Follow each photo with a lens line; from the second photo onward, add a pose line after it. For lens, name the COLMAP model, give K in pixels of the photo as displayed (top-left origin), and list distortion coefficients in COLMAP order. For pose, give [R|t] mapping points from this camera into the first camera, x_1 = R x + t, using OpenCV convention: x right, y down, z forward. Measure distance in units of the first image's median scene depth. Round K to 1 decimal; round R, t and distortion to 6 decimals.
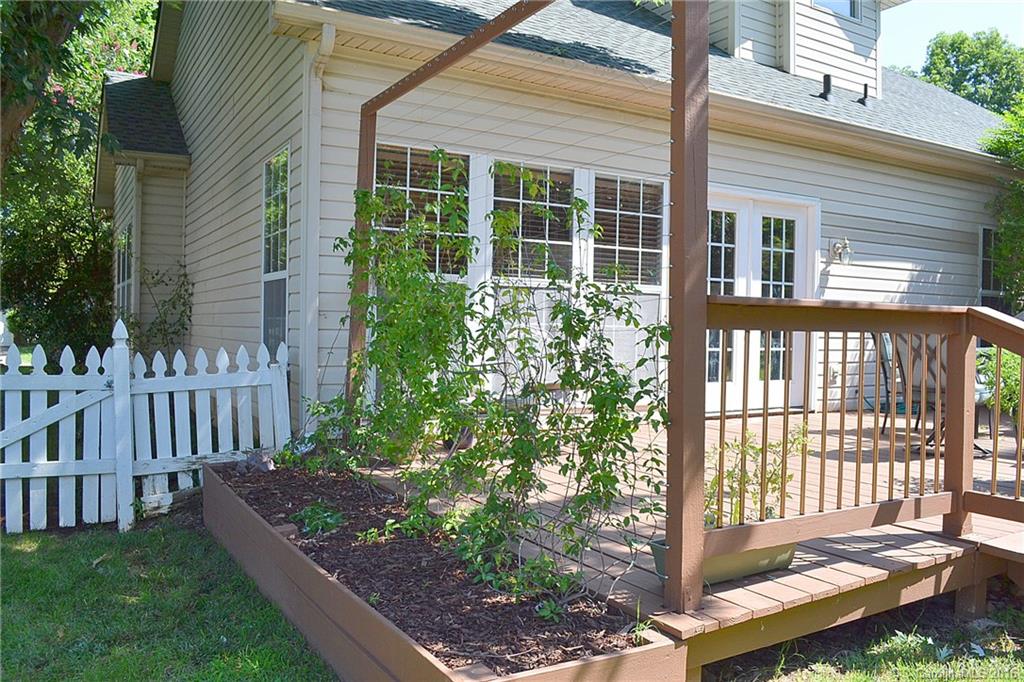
lens RADIAL K [[771.6, 0, 511.8], [0, 771.6, 339.7], [0, 0, 1]] dist [0.010572, 0.002739]
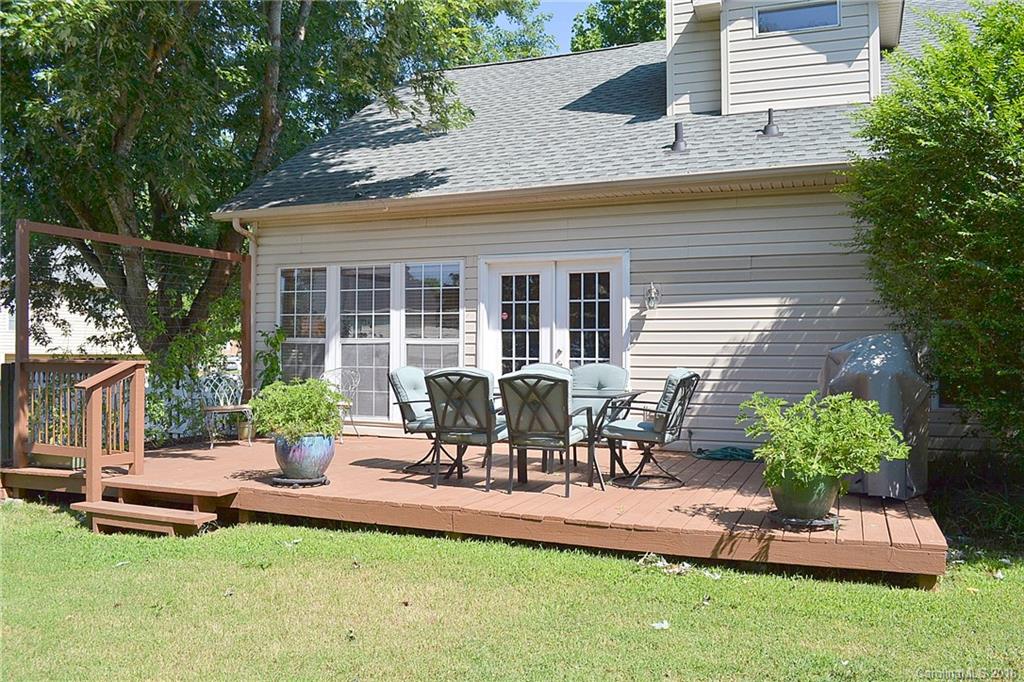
lens RADIAL K [[771.6, 0, 510.5], [0, 771.6, 343.5], [0, 0, 1]] dist [0.010572, 0.002739]
pose [[0.624158, -0.027923, -0.780799, 1.140555], [-0.010515, 0.998970, -0.044131, -0.001708], [0.781227, 0.035755, 0.623222, 0.204884]]
